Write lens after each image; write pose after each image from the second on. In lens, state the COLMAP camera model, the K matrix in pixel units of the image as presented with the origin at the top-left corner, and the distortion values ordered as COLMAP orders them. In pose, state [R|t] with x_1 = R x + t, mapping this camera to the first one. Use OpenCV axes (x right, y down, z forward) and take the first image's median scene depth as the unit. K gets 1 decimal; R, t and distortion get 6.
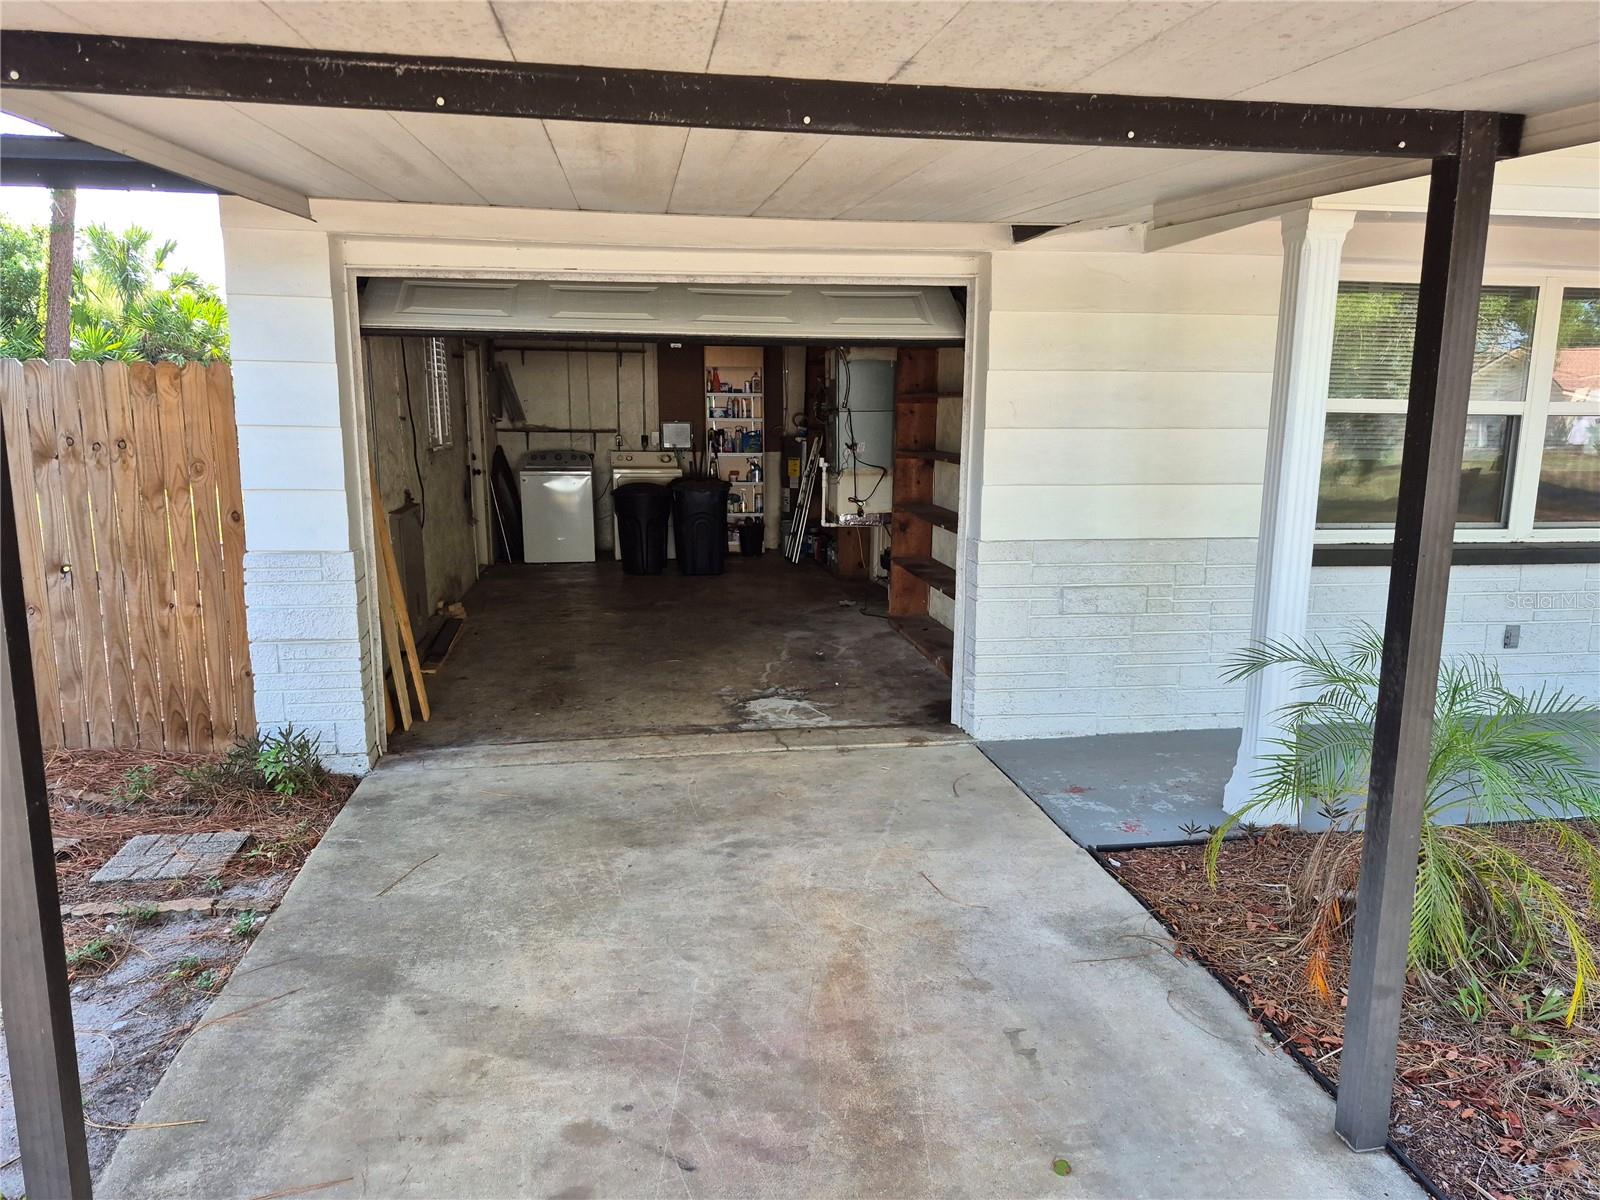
lens RADIAL K [[1105.9, 0, 798.7], [0, 1105.9, 604.5], [0, 0, 1]] dist [0.070889, -0.065774]
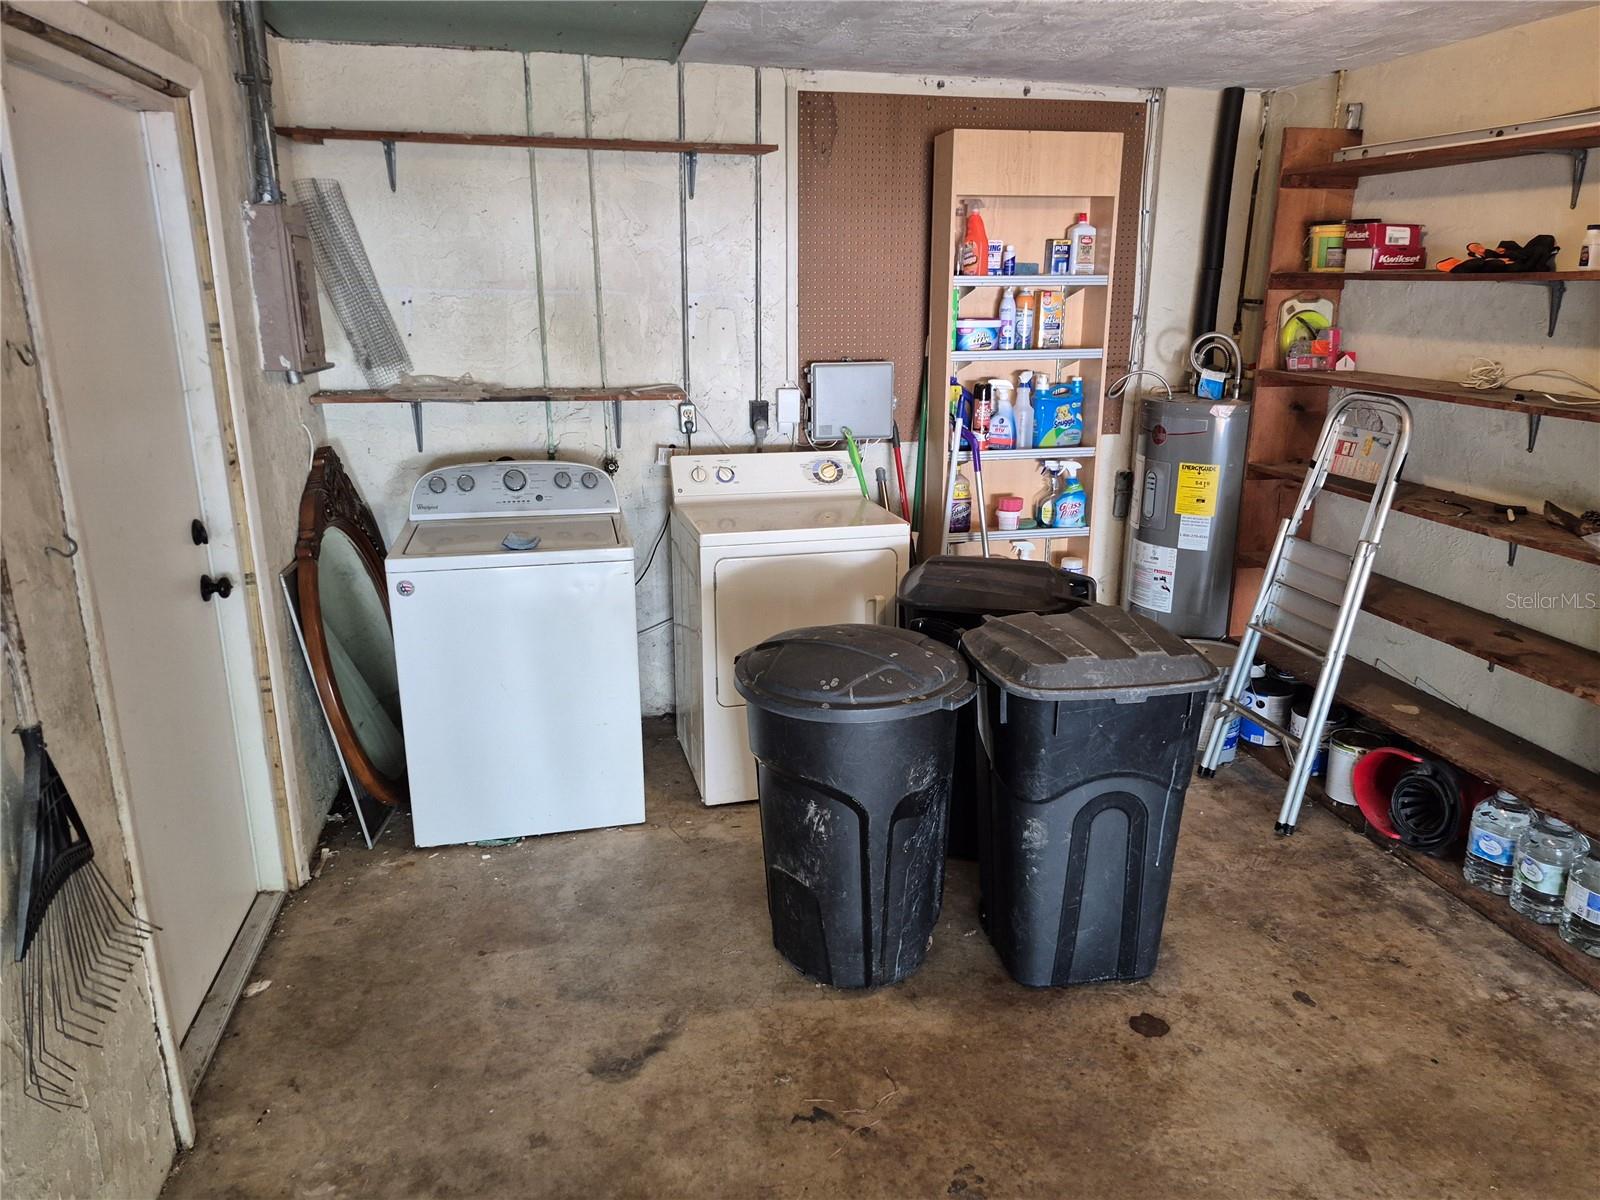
lens RADIAL K [[1105.9, 0, 802.9], [0, 1105.9, 593.9], [0, 0, 1]] dist [0.070889, -0.065774]
pose [[0.998009, -0.020842, 0.059520, -0.148604], [0.014861, 0.994954, 0.099223, -0.127805], [-0.061288, -0.098141, 0.993283, 0.651927]]
